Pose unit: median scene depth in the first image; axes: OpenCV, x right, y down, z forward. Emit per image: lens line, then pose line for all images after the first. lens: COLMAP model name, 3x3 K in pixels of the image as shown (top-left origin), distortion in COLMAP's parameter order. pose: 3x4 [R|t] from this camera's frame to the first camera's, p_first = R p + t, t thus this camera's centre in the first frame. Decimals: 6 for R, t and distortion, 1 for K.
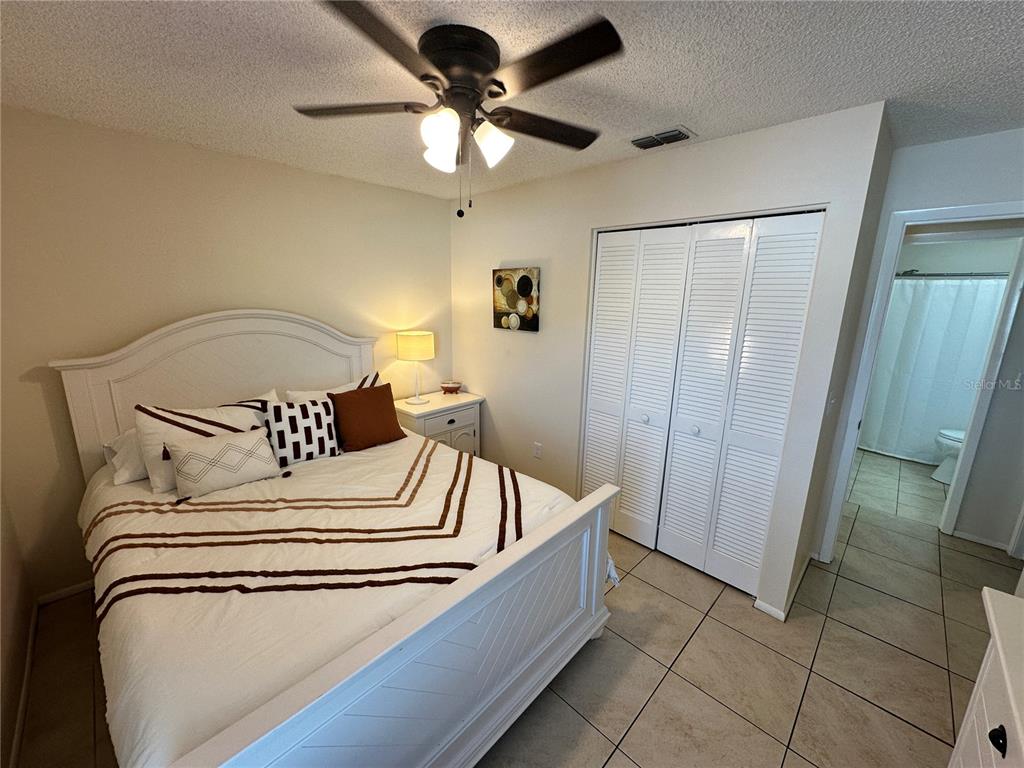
lens RADIAL K [[407.4, 0, 502.3], [0, 407.4, 383.2], [0, 0, 1]] dist [0.011610, 0.000030]
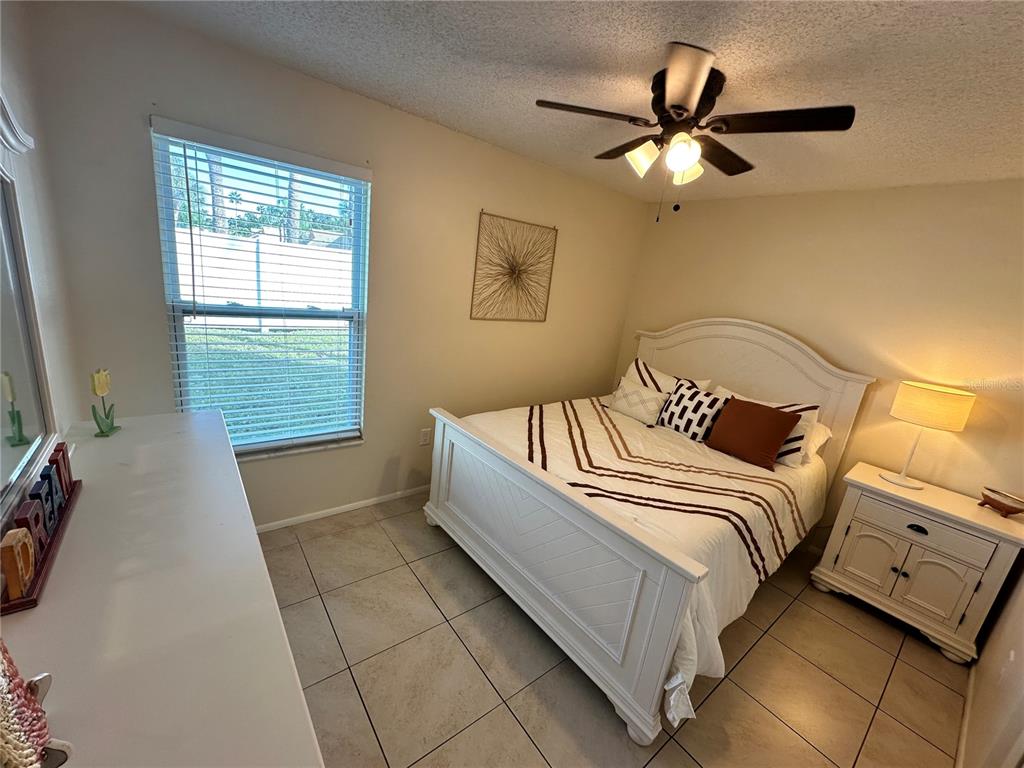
lens RADIAL K [[407.4, 0, 502.1], [0, 407.4, 384.0], [0, 0, 1]] dist [0.011610, 0.000030]
pose [[-0.134519, 0.229040, -0.964077, 0.869698], [-0.327945, 0.907803, 0.261430, -0.108343], [0.935070, 0.351331, -0.047004, 0.552694]]
